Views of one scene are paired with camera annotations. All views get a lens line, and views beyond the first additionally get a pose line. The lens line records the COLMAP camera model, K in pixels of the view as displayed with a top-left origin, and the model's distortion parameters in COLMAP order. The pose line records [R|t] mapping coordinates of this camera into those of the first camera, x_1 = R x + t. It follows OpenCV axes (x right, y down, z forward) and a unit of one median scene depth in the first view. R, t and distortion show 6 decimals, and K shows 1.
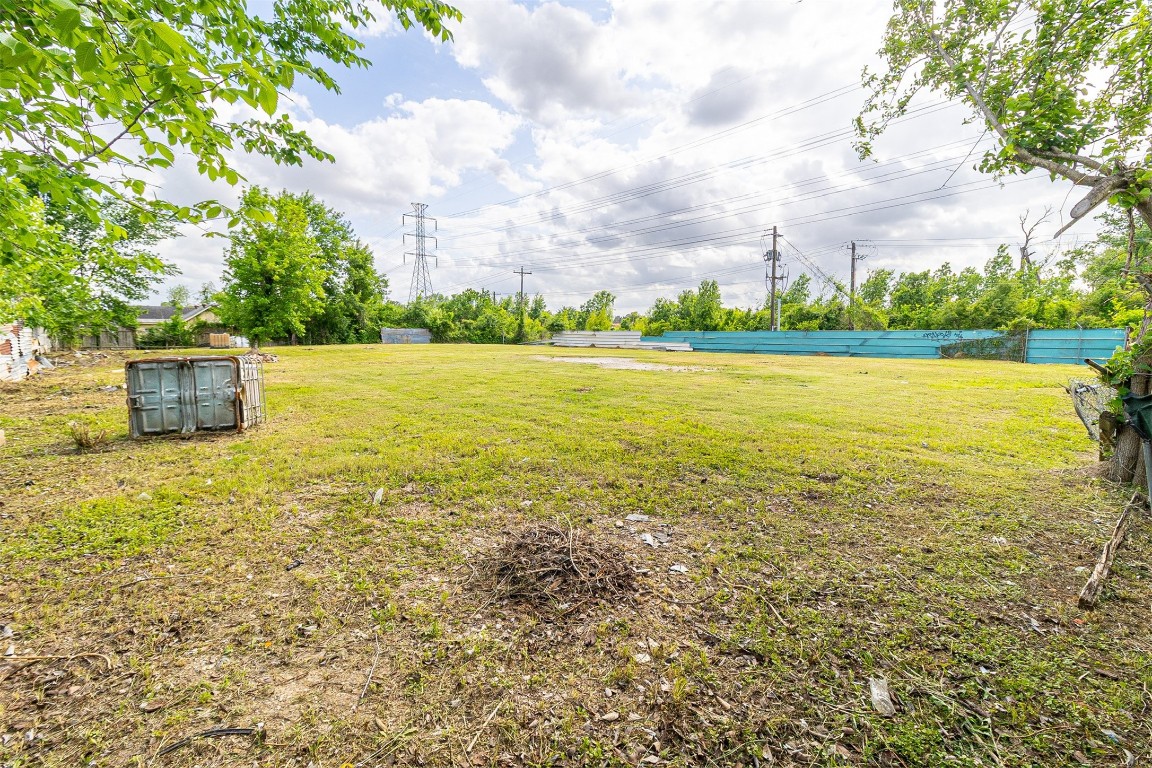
lens RADIAL K [[529.5, 0, 580.1], [0, 529.5, 383.9], [0, 0, 1]] dist [-0.002850, 0.000380]
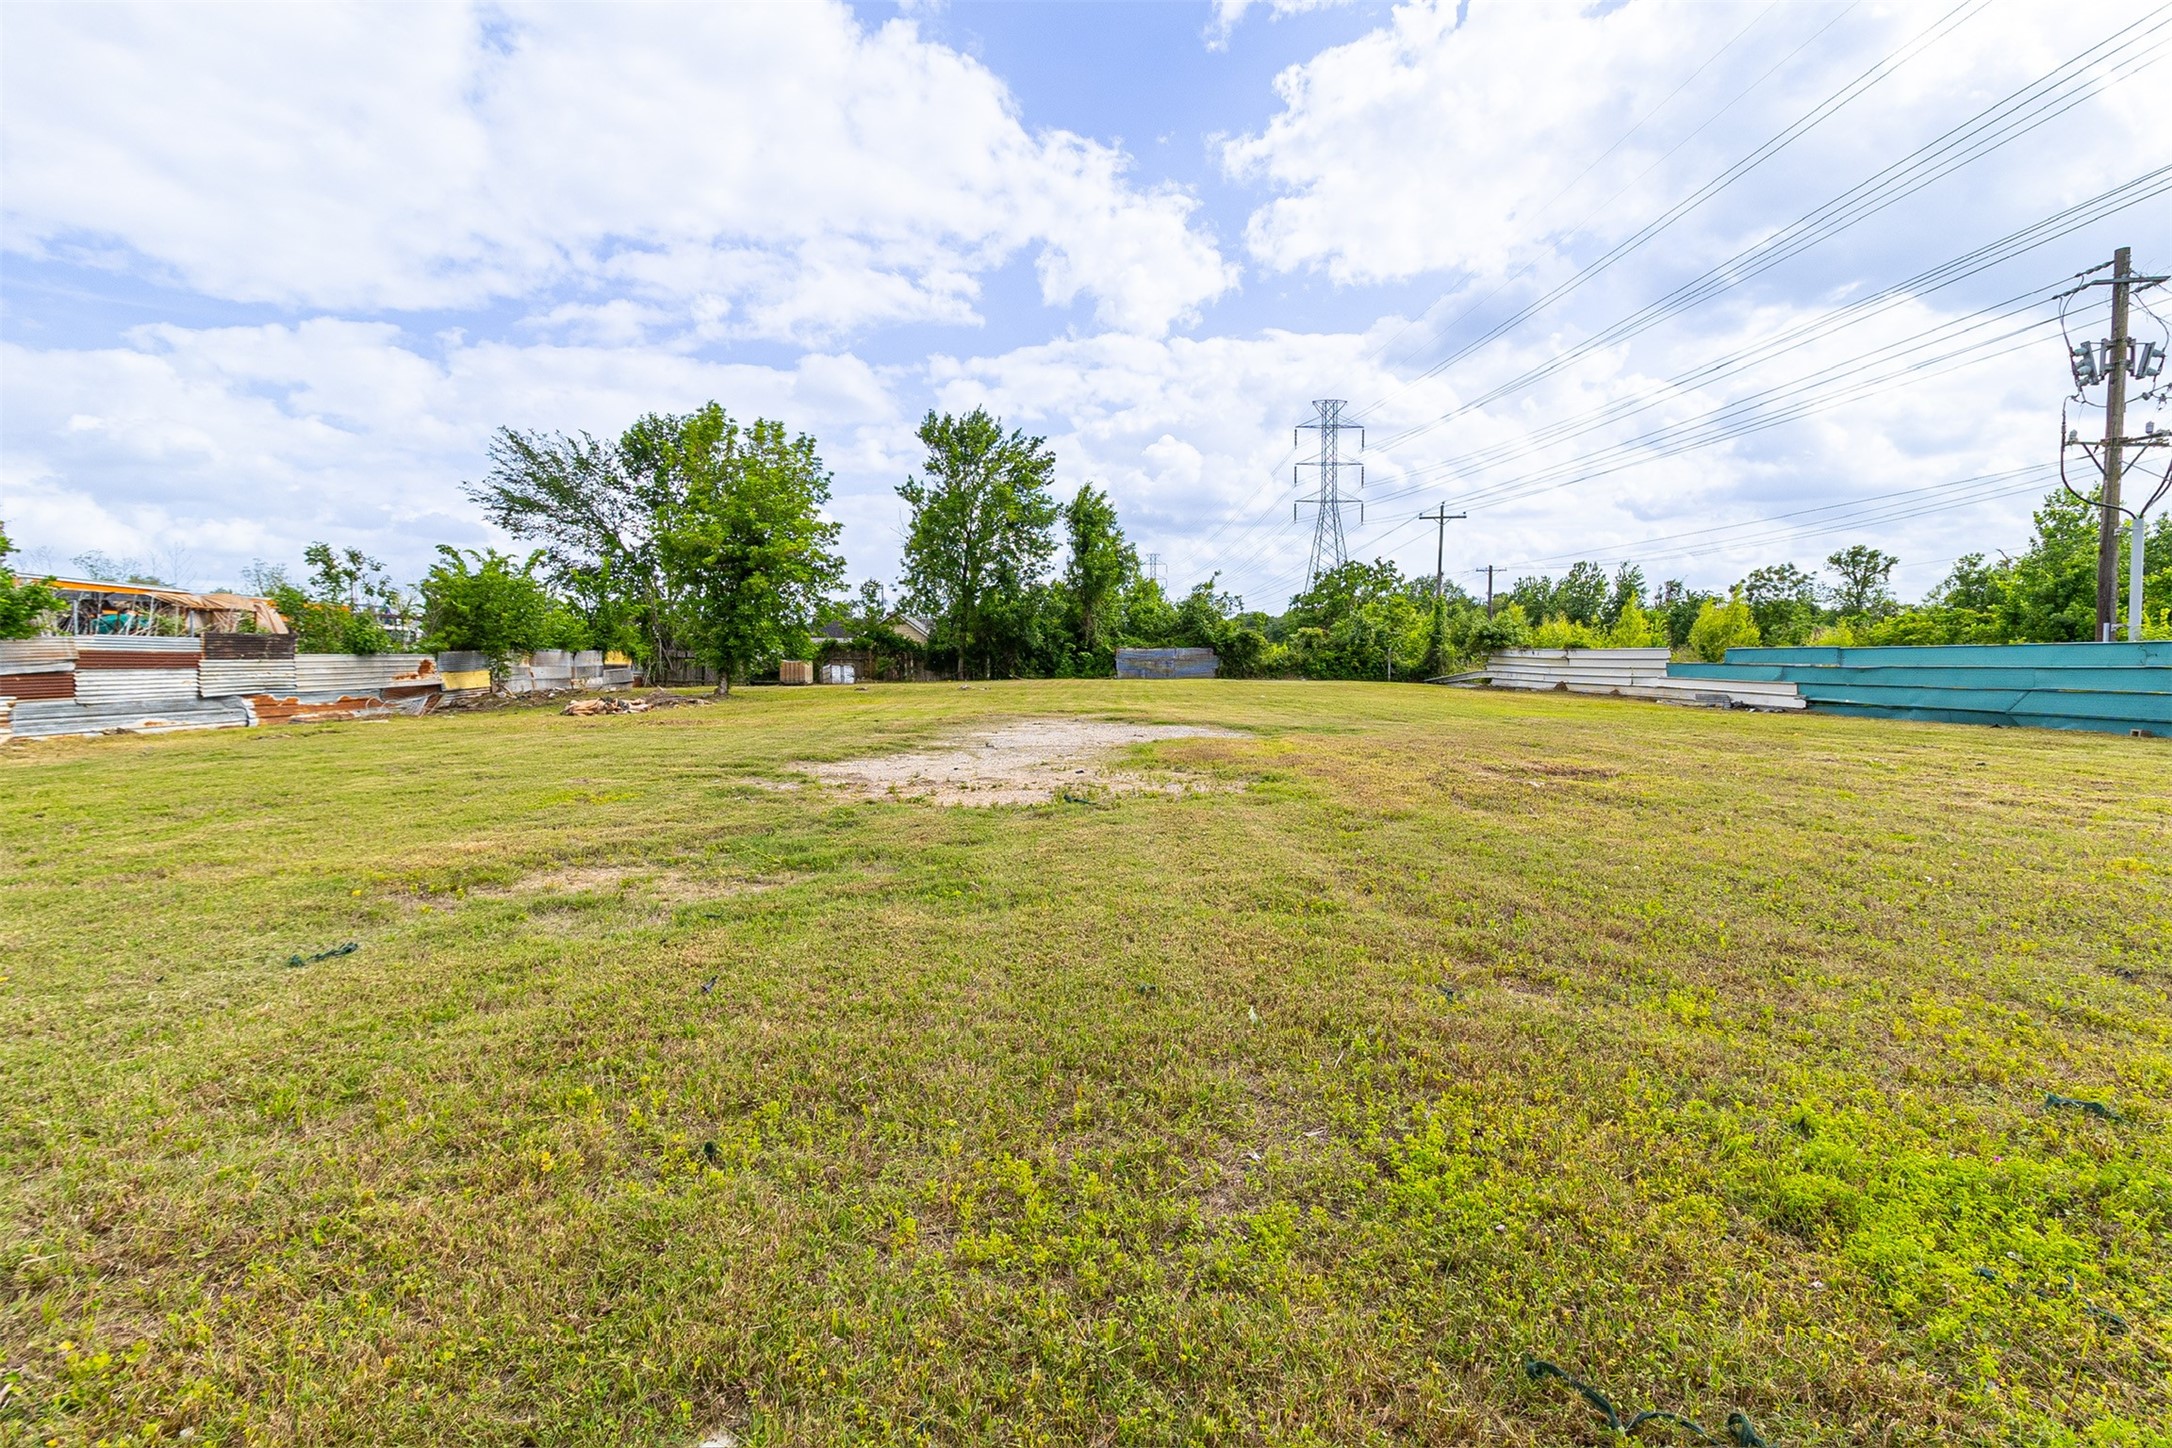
lens RADIAL K [[998.3, 0, 1081.3], [0, 998.3, 708.3], [0, 0, 1]] dist [-0.002850, 0.000380]
pose [[0.775942, 0.027205, -0.630217, 0.200348], [-0.054430, 0.998231, -0.023925, -0.020168], [0.628451, 0.052867, 0.776050, 0.210243]]
